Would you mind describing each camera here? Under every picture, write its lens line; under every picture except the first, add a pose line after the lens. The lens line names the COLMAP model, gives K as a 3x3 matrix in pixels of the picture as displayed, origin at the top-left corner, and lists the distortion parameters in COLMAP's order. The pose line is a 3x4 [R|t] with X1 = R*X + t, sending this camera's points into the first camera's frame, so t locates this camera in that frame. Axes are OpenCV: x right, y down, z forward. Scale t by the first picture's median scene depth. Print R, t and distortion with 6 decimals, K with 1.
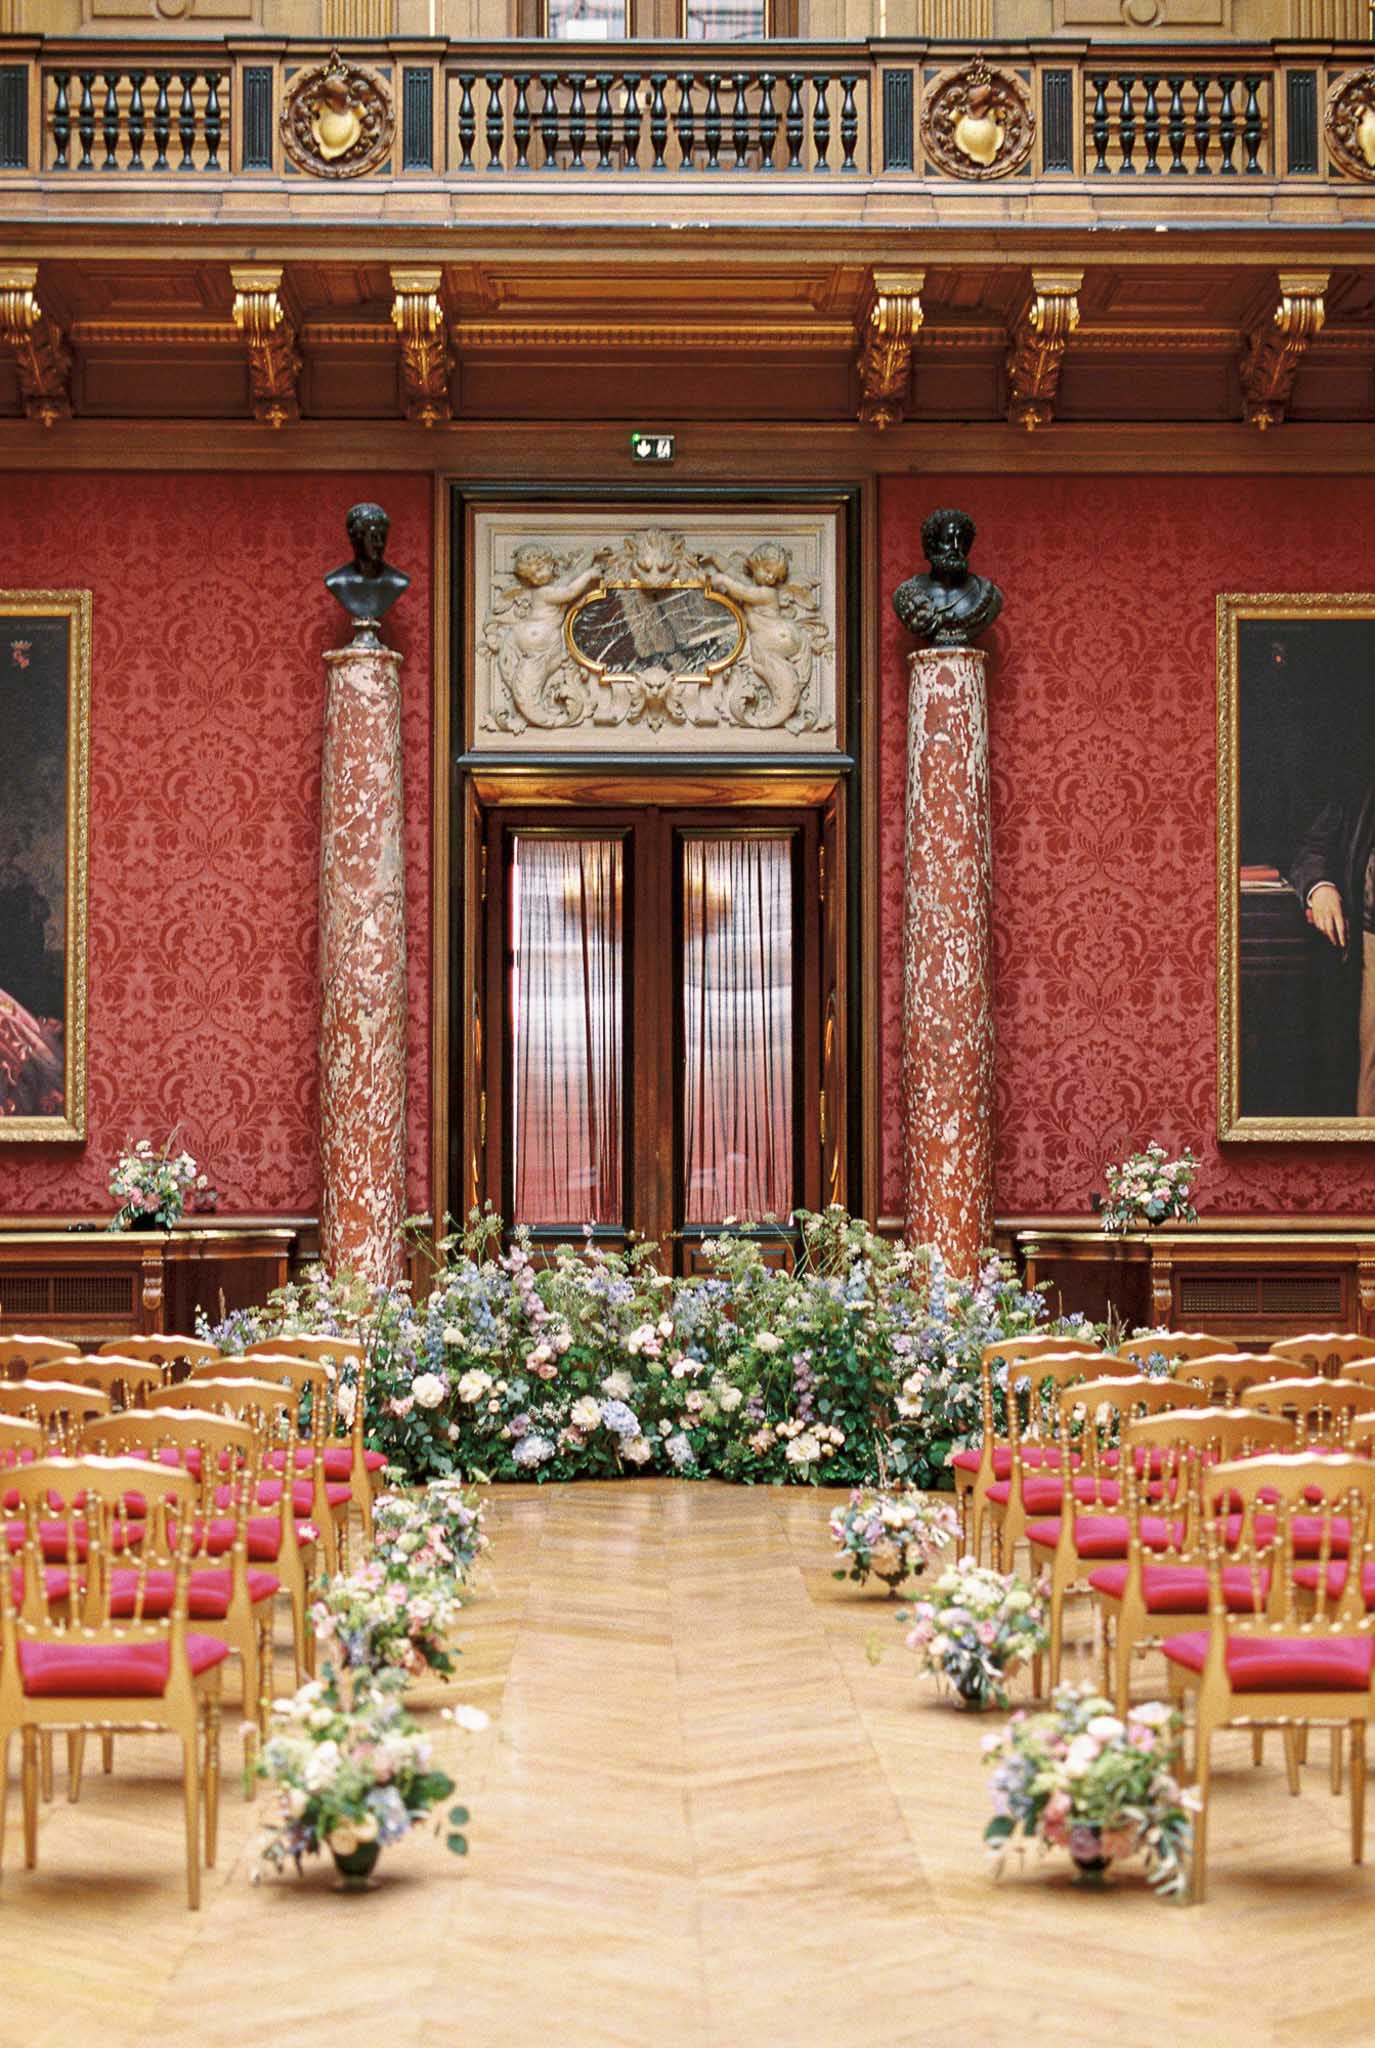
lens RADIAL K [[2997.0, 0, 833.7], [0, 2997.0, 1130.8], [0, 0, 1]] dist [0.053528, 0.000000]
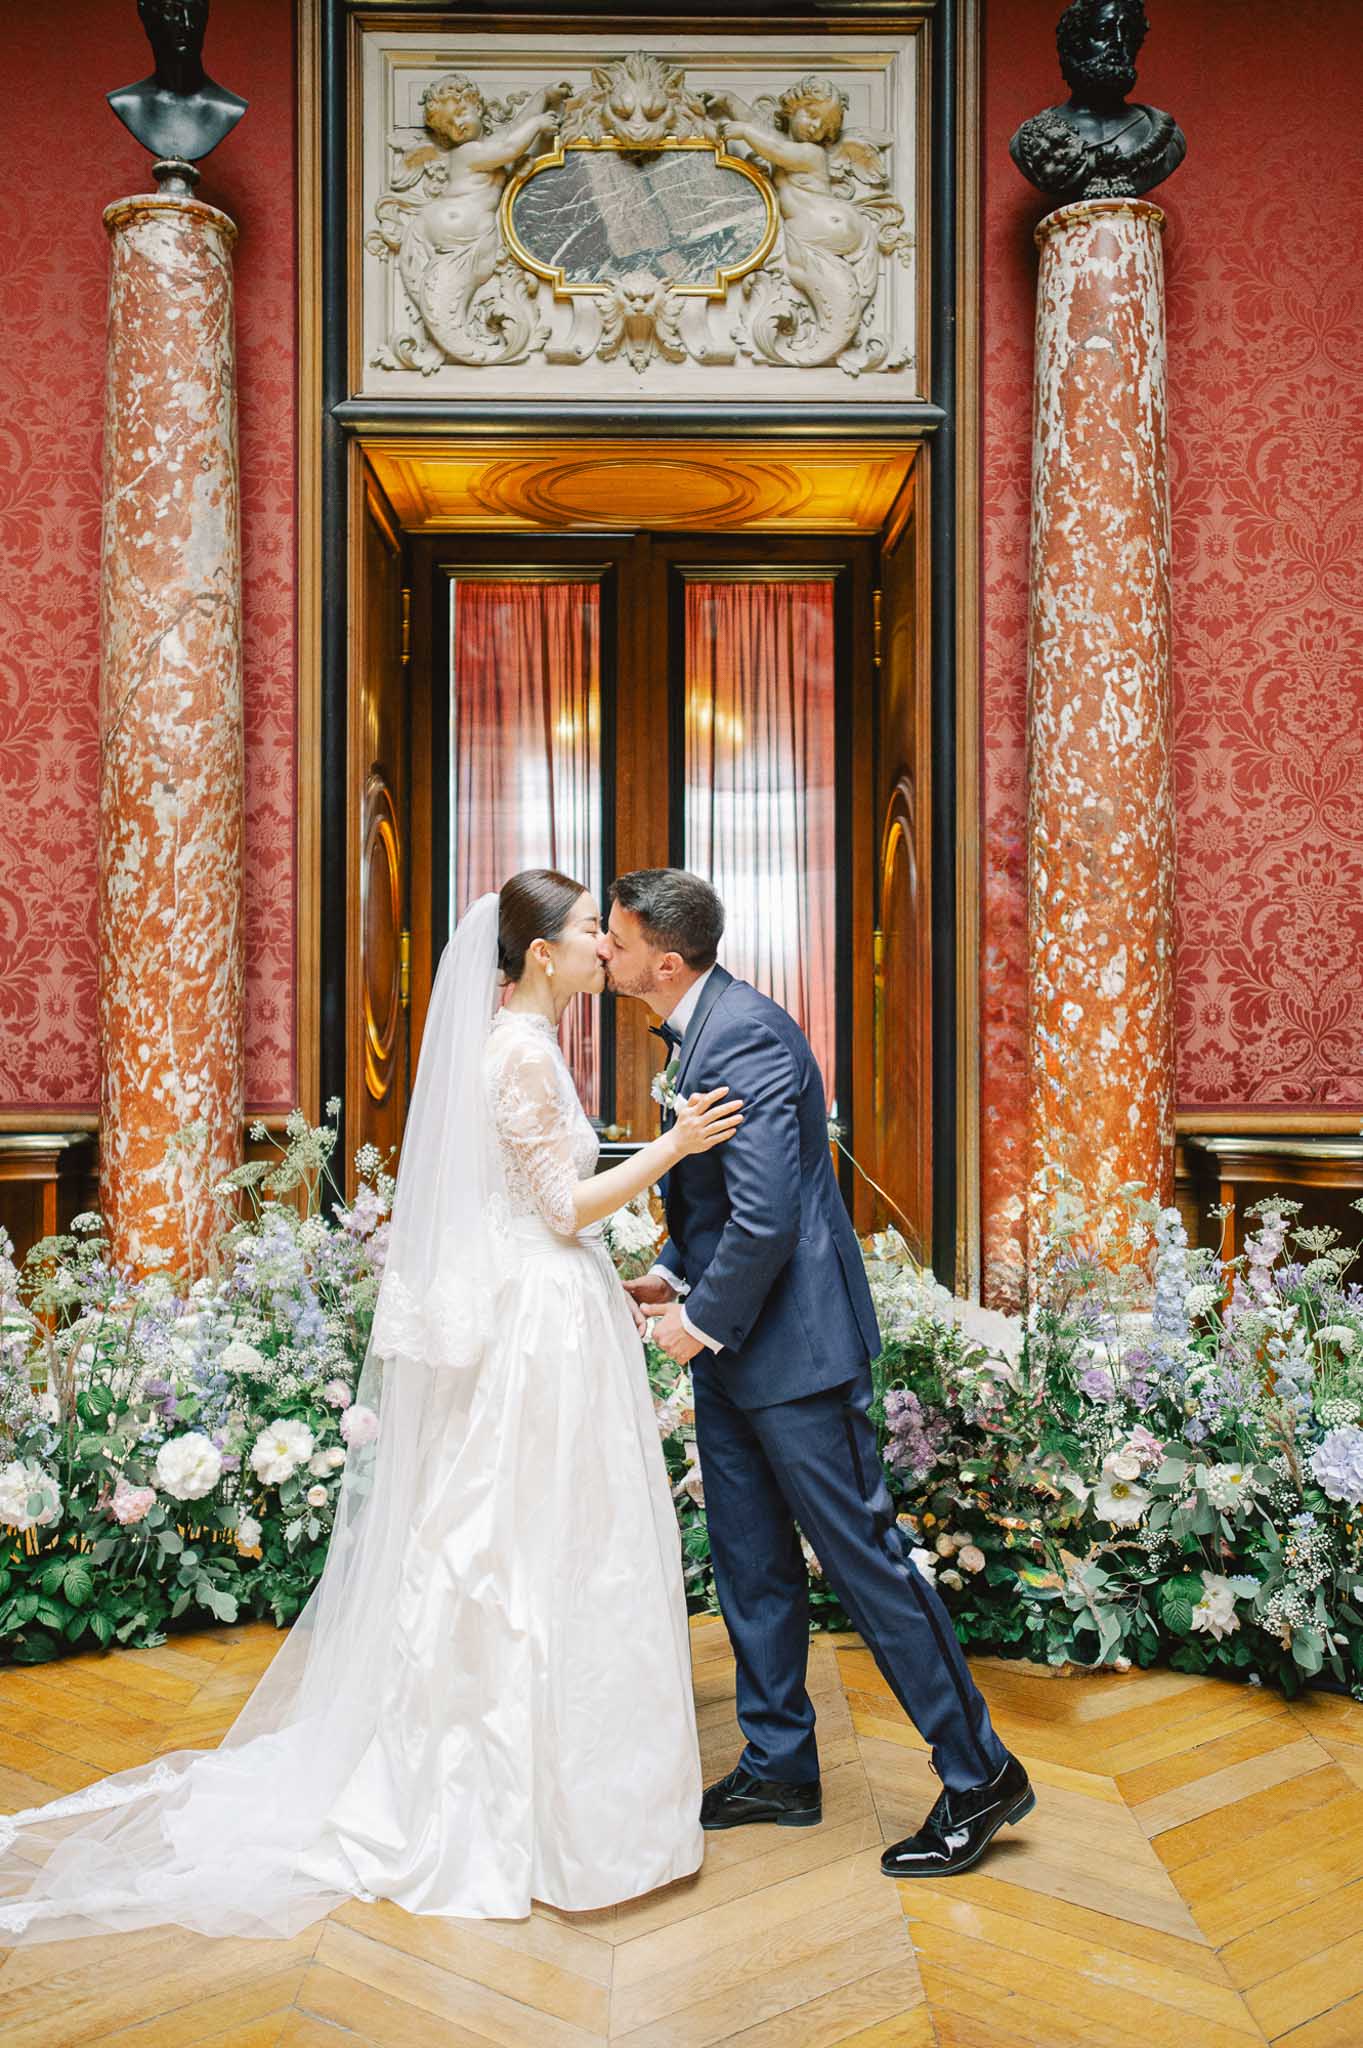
lens RADIAL K [[2264.4, 0, 699.8], [0, 2264.4, 1009.2], [0, 0, 1]] dist [0.026253, 0.000000]
pose [[0.998829, -0.000441, -0.048371, -0.023463], [0.000481, 1.000000, 0.000825, 0.005837], [0.048370, -0.000847, 0.998829, 0.528641]]
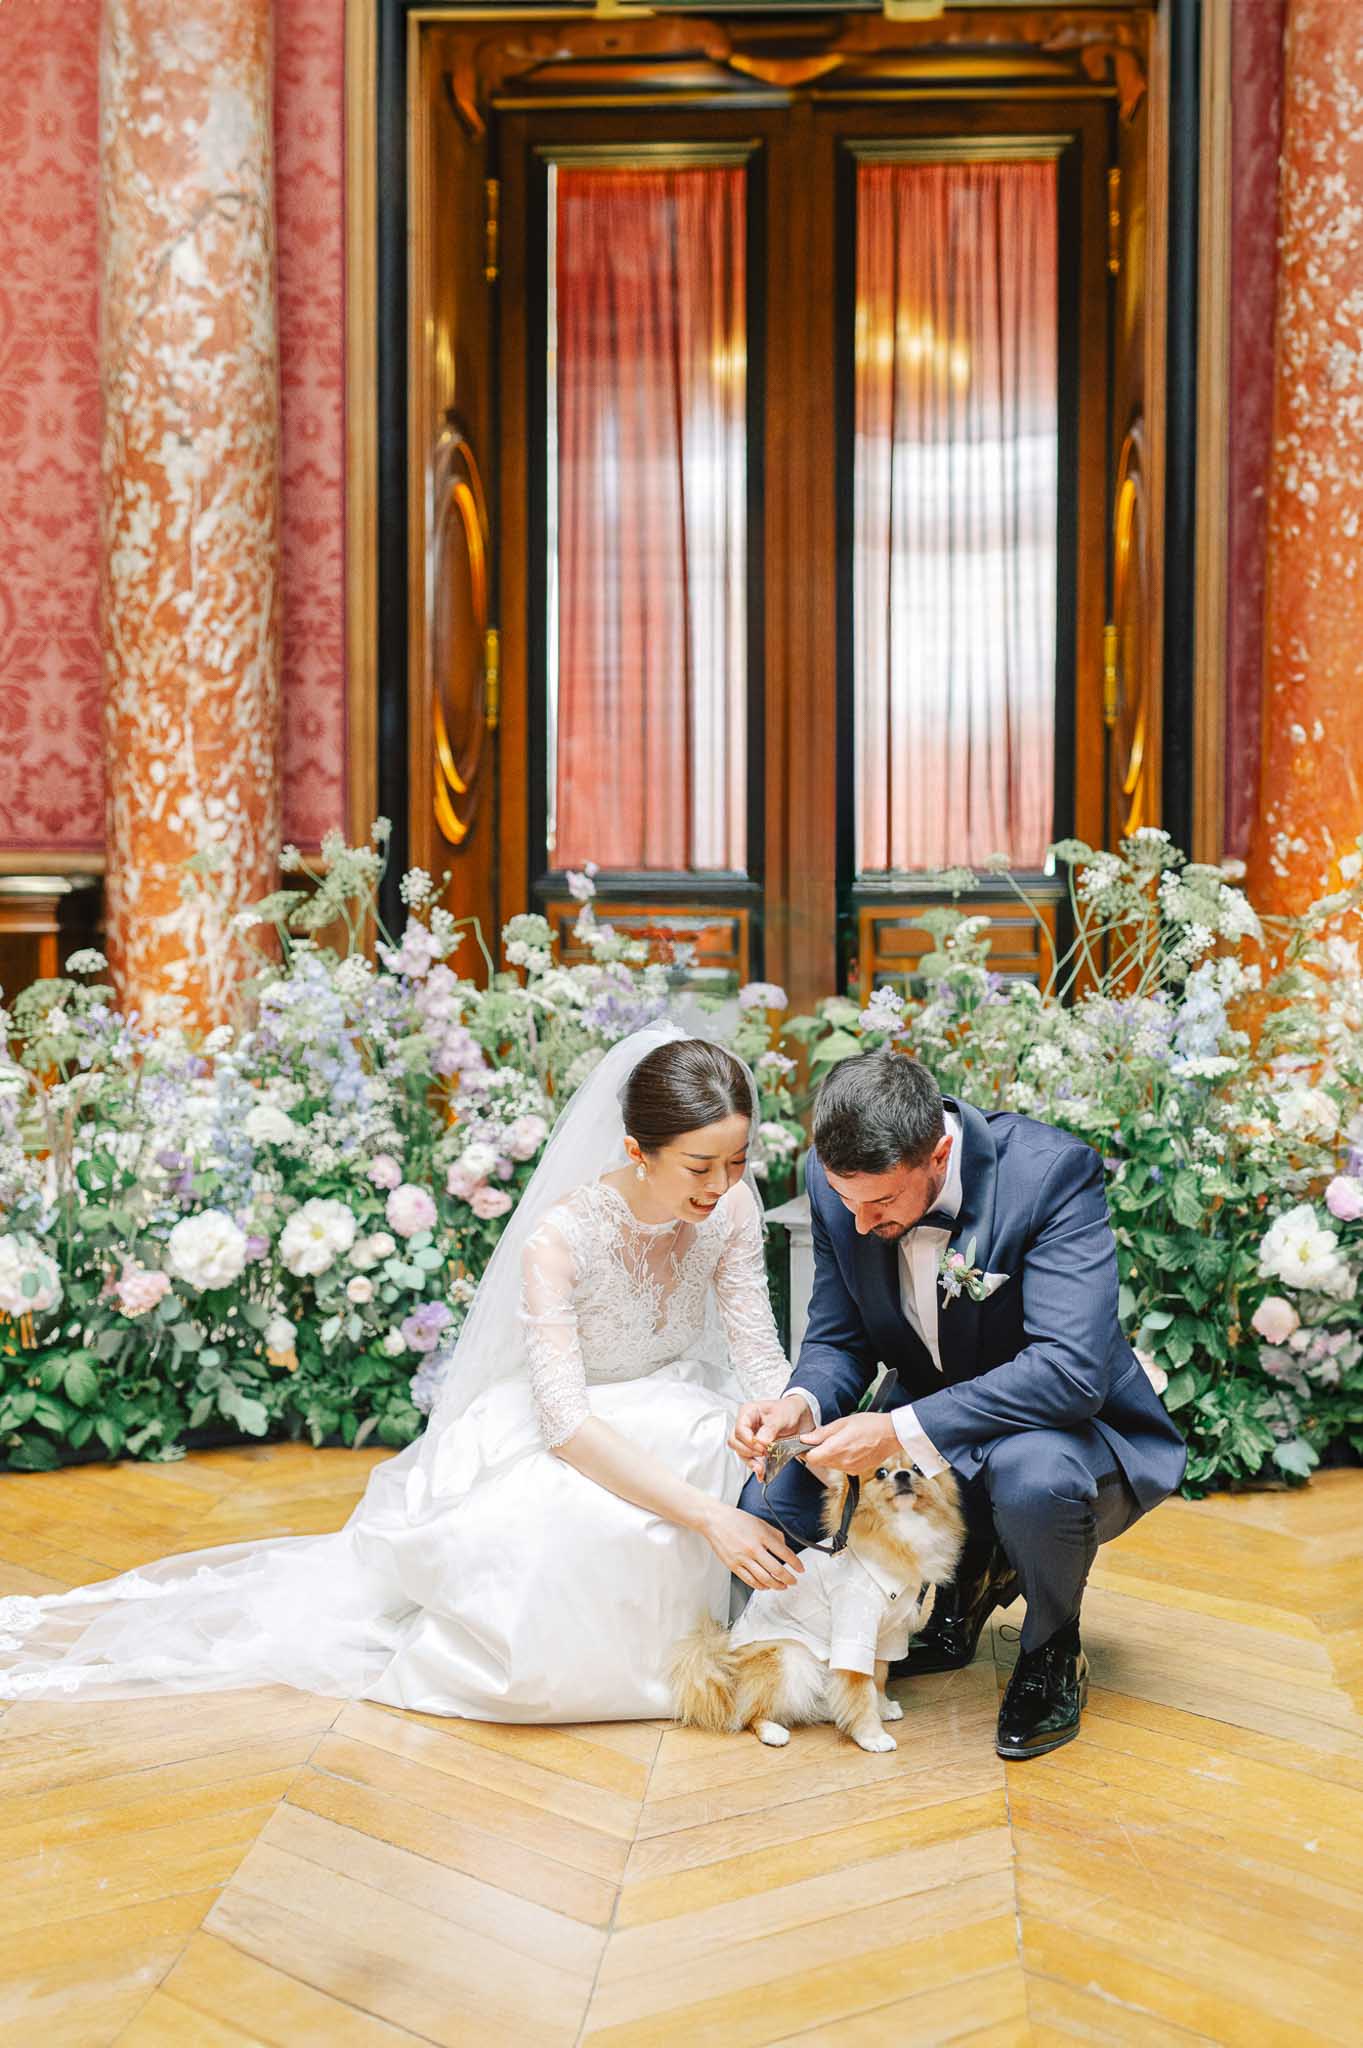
lens RADIAL K [[3143.0, 0, 619.7], [0, 3143.0, 1028.5], [0, 0, 1]] dist [-0.014723, 0.000000]
pose [[0.988481, 0.012147, -0.150856, -0.005673], [0.000379, 0.996572, 0.082726, 0.014146], [0.151344, -0.081830, 0.985088, 0.484666]]
